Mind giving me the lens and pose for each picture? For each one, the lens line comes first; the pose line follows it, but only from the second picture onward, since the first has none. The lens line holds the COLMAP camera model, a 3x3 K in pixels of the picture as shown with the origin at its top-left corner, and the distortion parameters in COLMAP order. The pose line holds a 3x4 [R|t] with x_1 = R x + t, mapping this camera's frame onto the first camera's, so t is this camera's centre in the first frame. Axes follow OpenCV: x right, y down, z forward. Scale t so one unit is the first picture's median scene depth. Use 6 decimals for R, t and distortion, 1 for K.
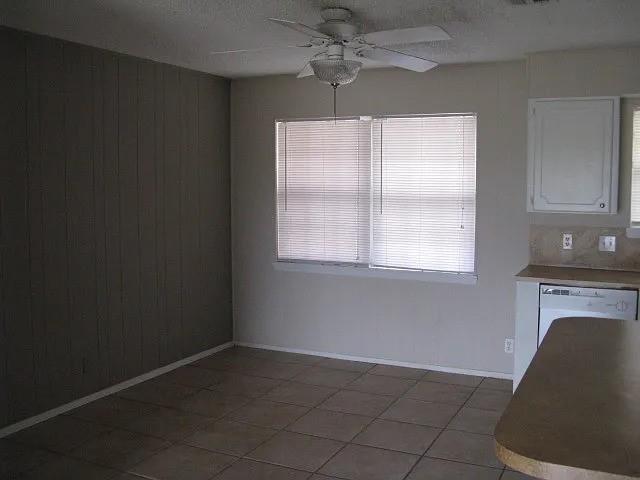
lens RADIAL K [[708.6, 0, 321.2], [0, 708.6, 244.8], [0, 0, 1]] dist [0.008576, 0.000000]
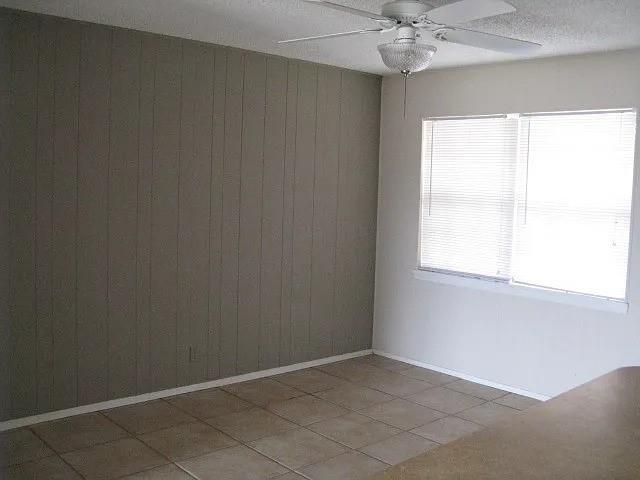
lens RADIAL K [[708.6, 0, 322.4], [0, 708.6, 237.9], [0, 0, 1]] dist [0.008576, 0.000000]
pose [[0.935362, 0.062093, -0.348199, 0.156959], [-0.069553, 0.997538, -0.008953, -0.000931], [0.346786, 0.032593, 0.937378, 0.084572]]
